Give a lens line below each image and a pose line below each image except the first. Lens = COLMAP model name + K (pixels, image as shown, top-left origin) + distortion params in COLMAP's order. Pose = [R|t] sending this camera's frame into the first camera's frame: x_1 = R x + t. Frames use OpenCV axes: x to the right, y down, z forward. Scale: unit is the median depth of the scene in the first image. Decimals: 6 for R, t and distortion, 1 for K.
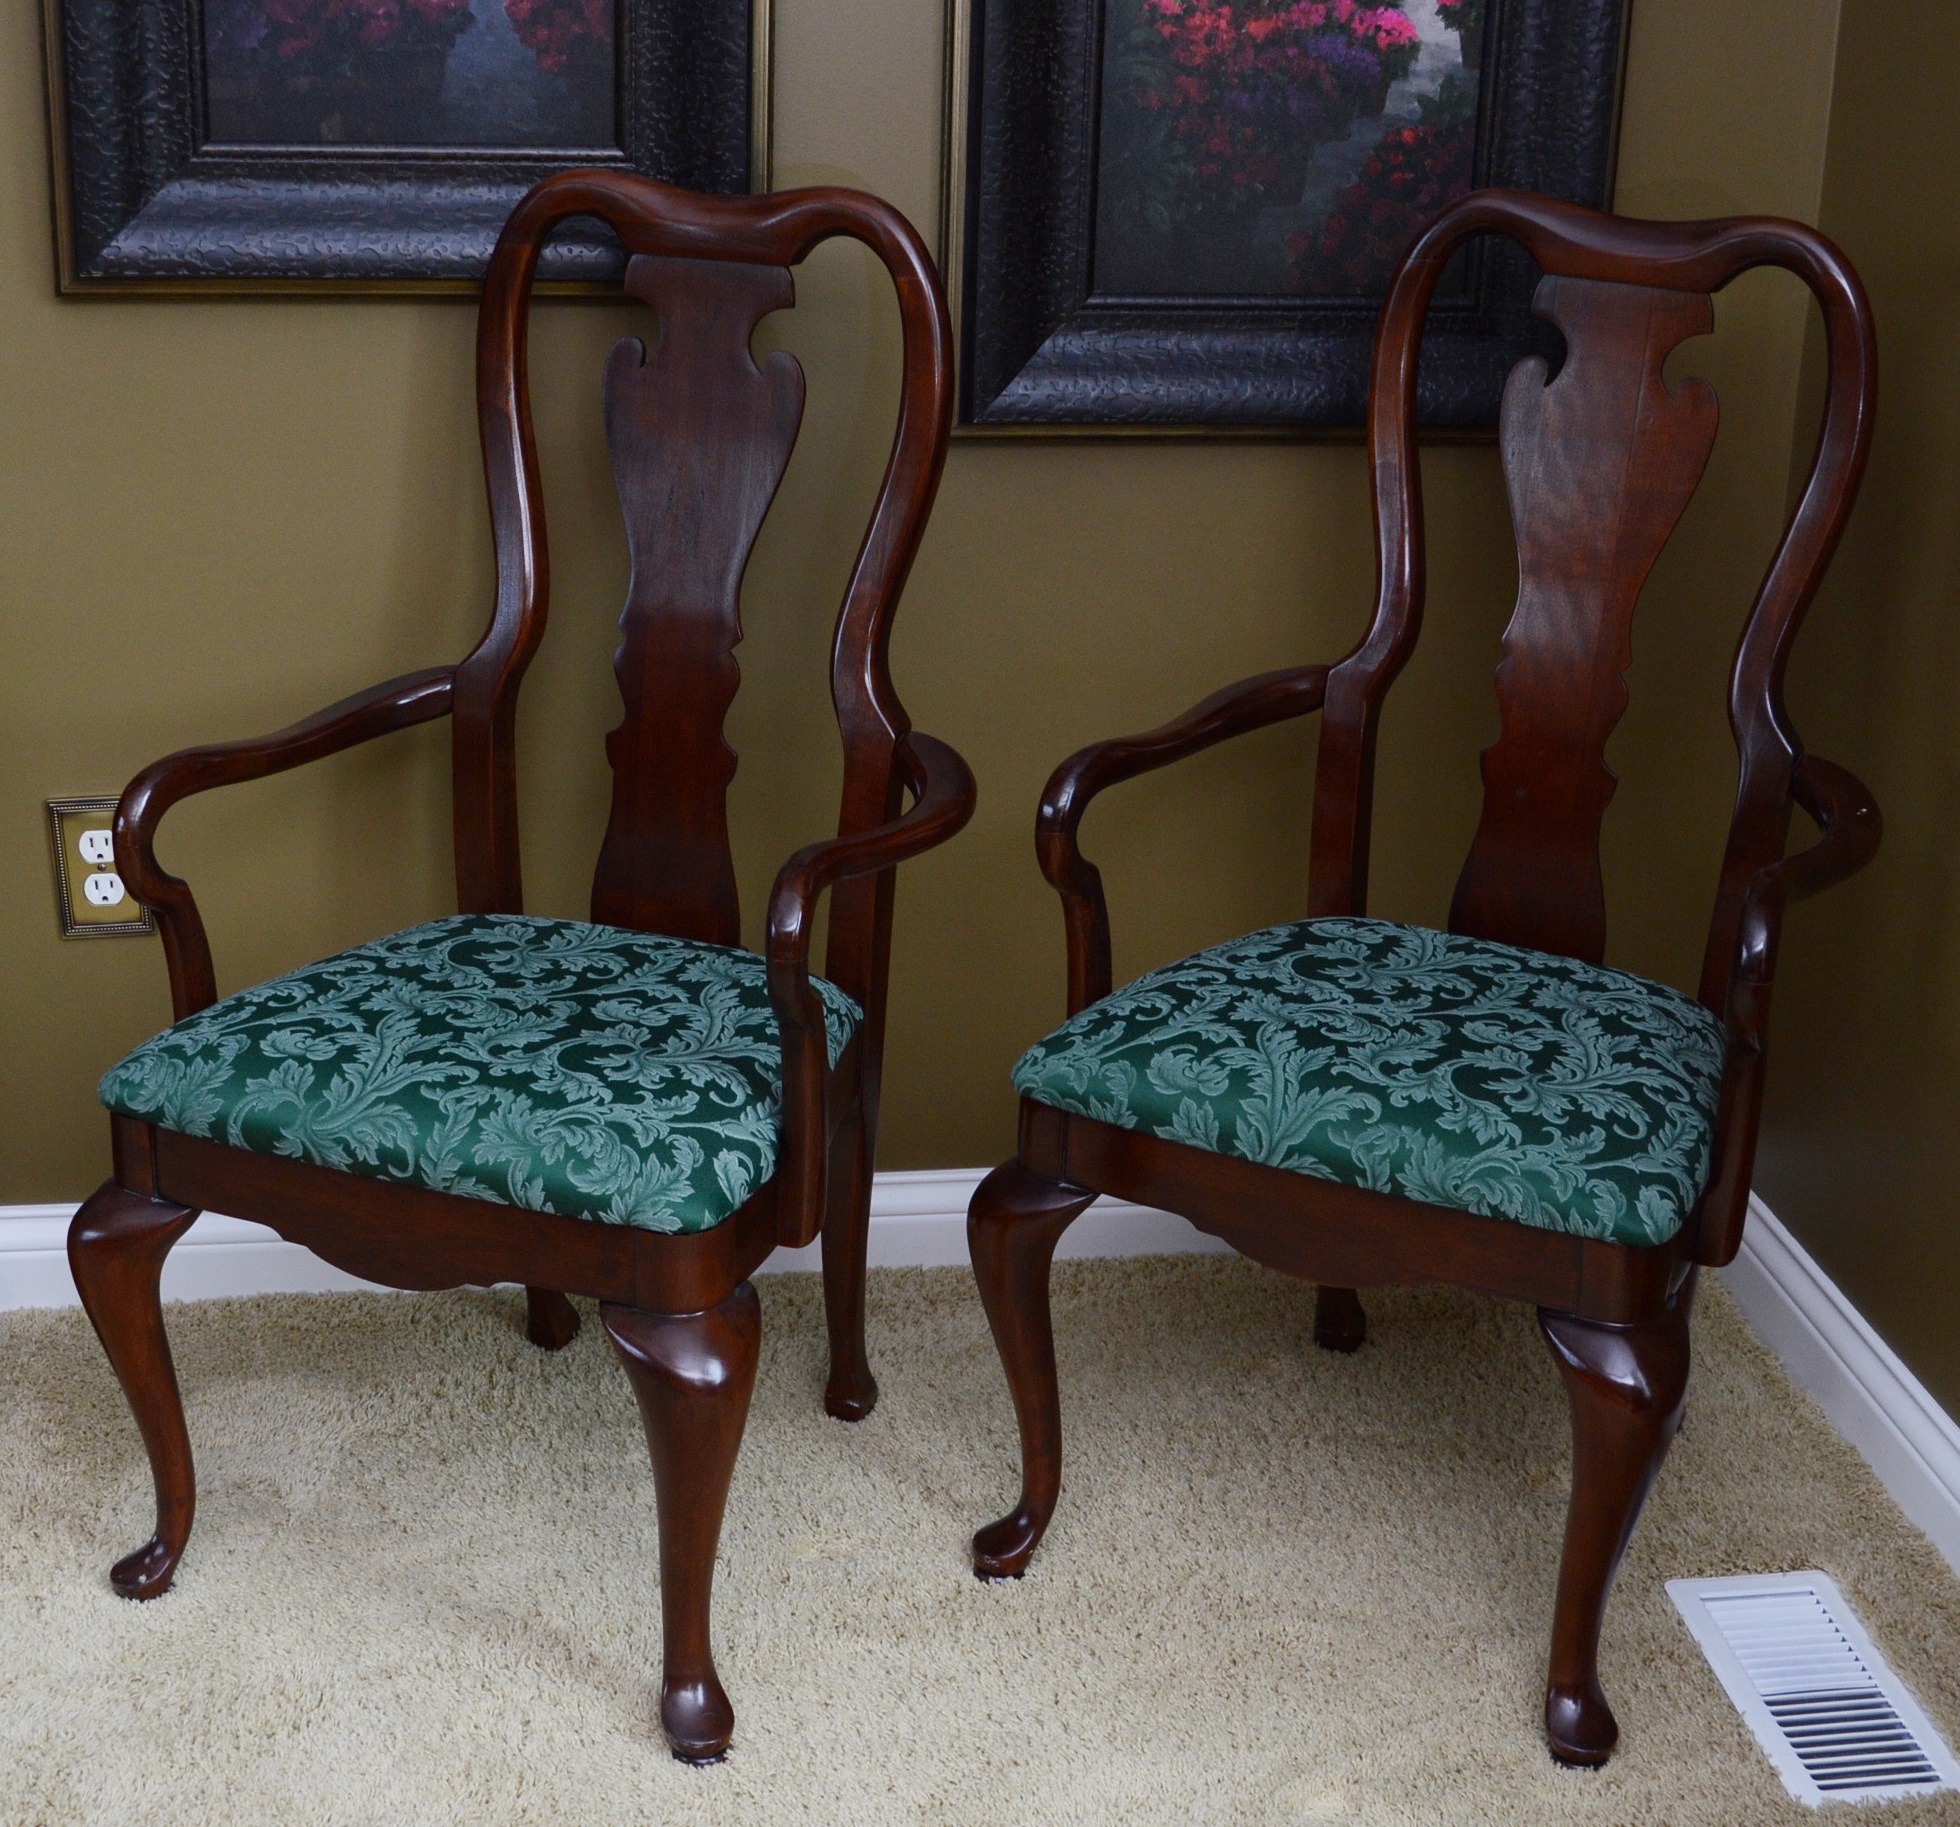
lens RADIAL K [[2870.0, 0, 980.0], [0, 2870.0, 913.5], [0, 0, 1]] dist [-0.041252, -0.081227]
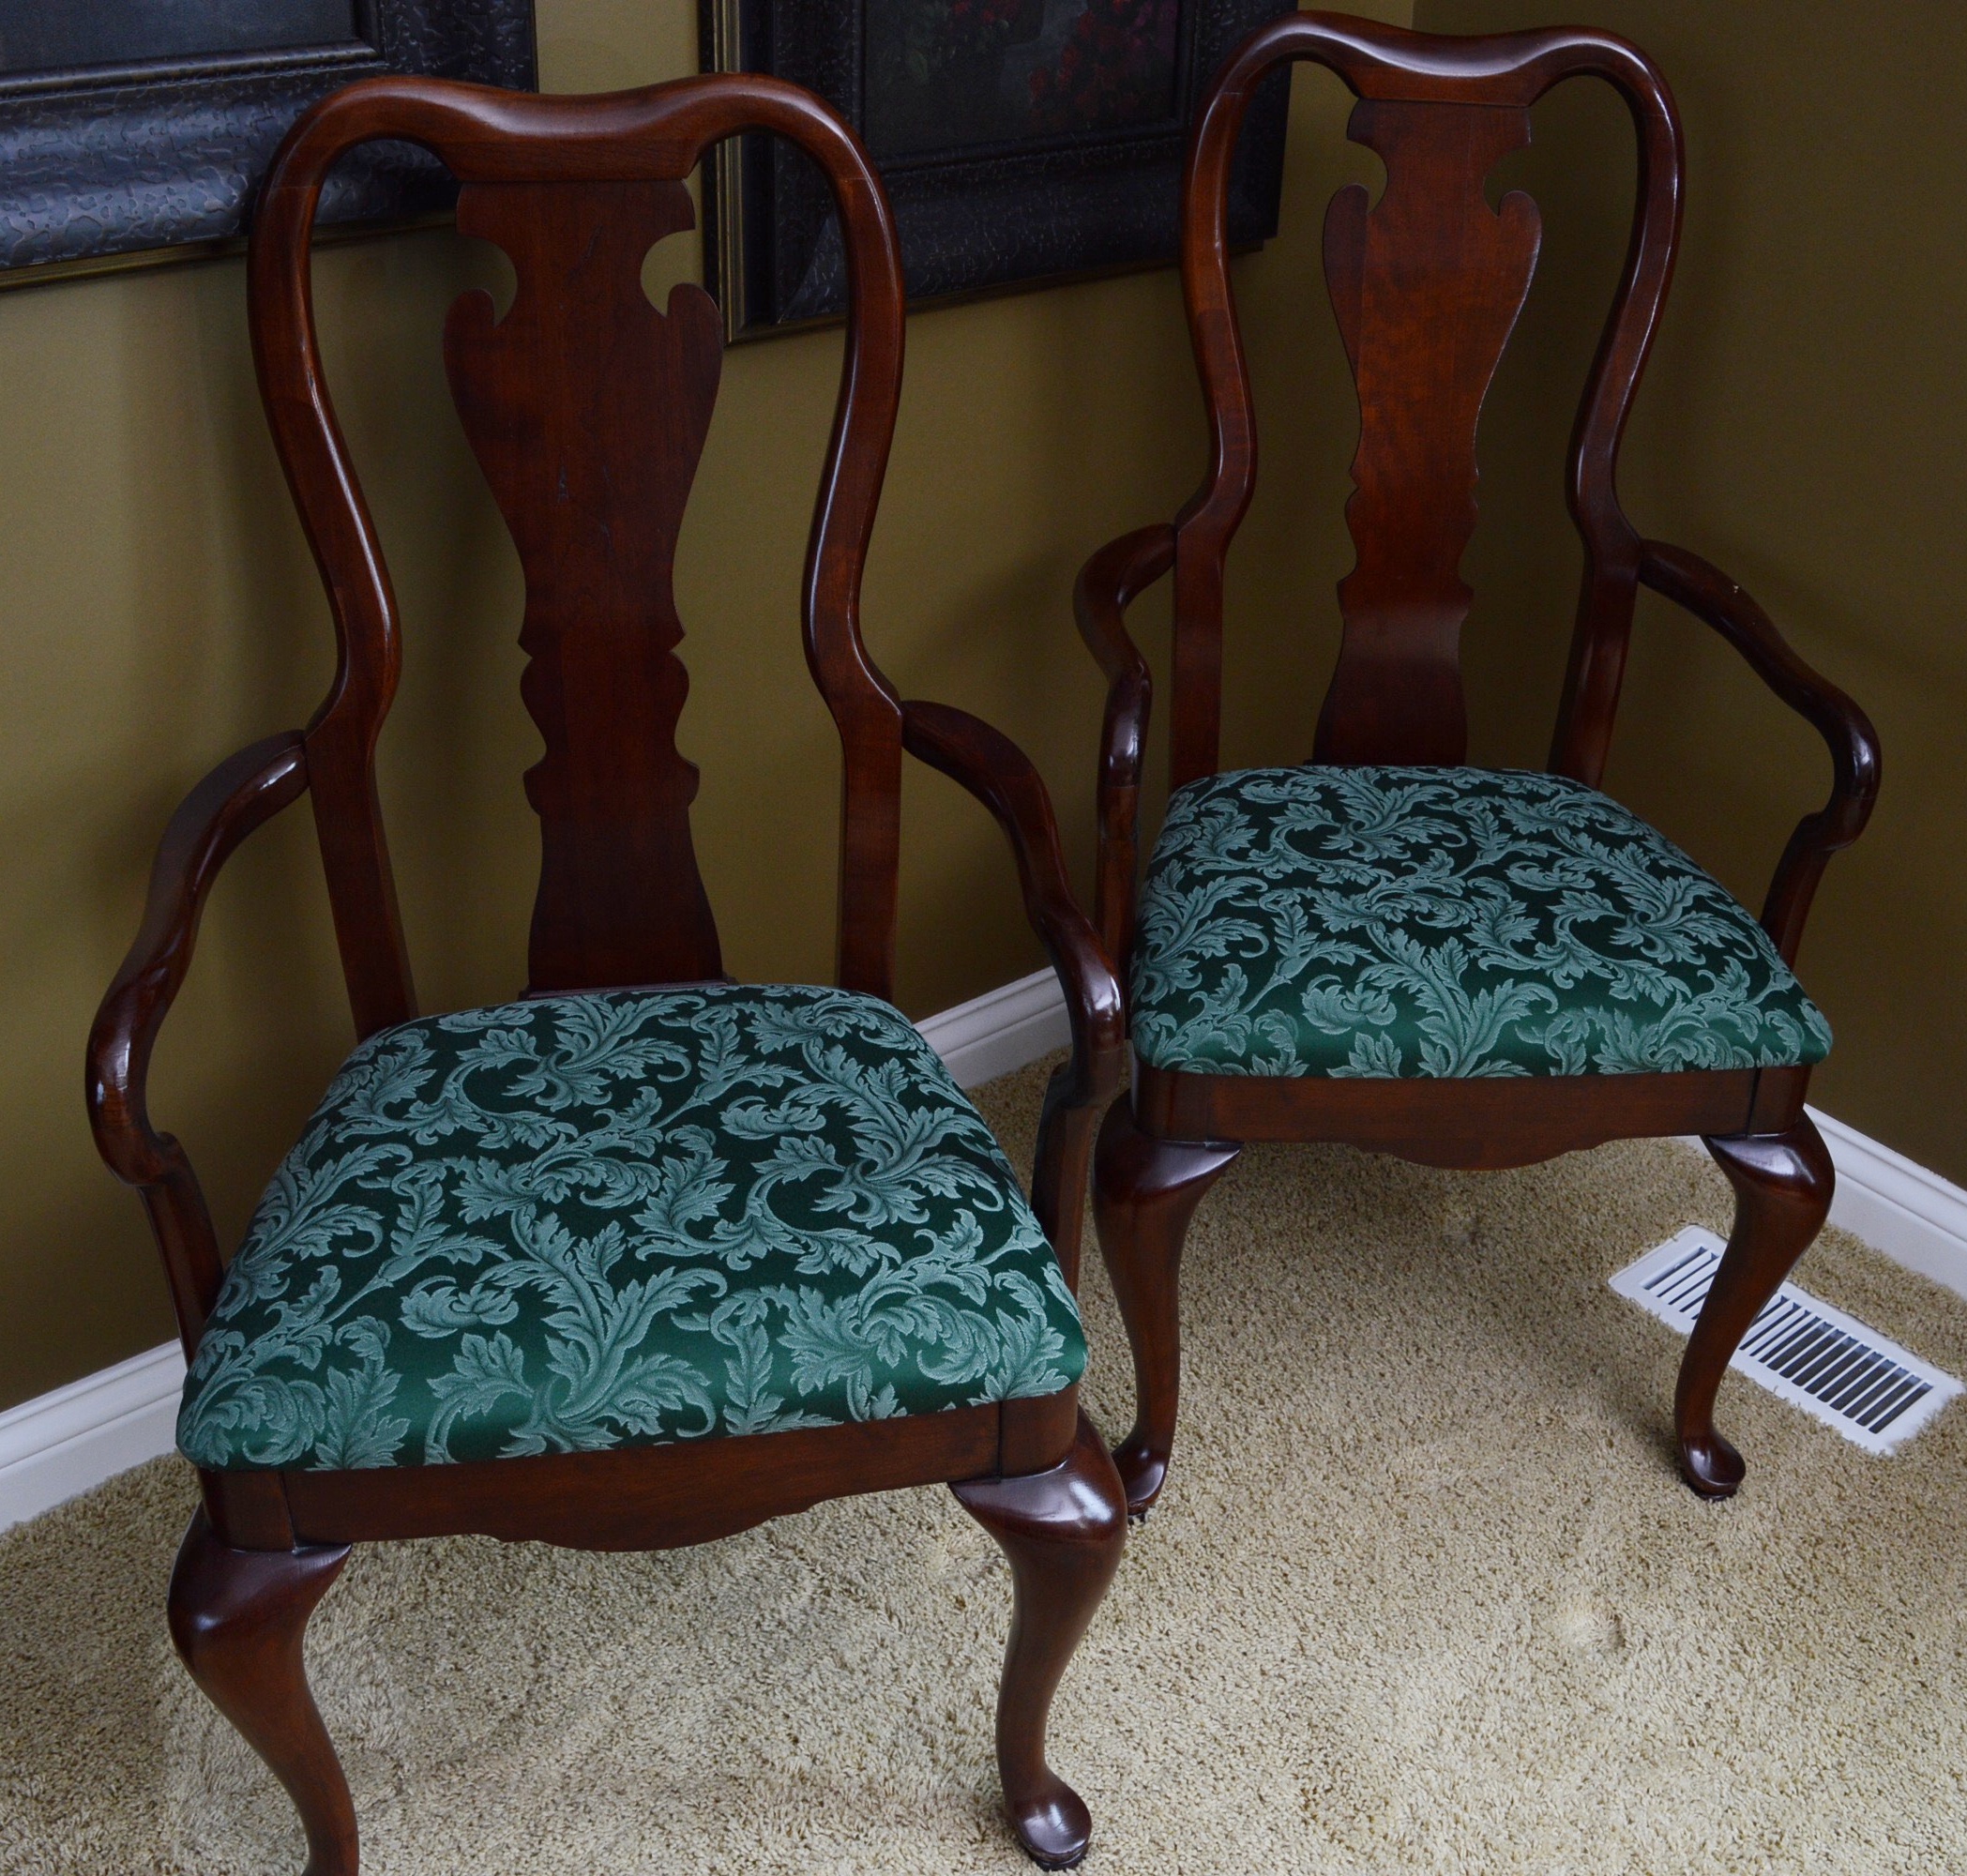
lens RADIAL K [[2151.9, 0, 985.1], [0, 2151.9, 901.3], [0, 0, 1]] dist [-0.081004, 0.009860]
pose [[0.847169, -0.267580, 0.459027, -0.355859], [0.179180, 0.957201, 0.227289, -0.165550], [-0.500199, -0.110304, 0.858856, 0.453530]]
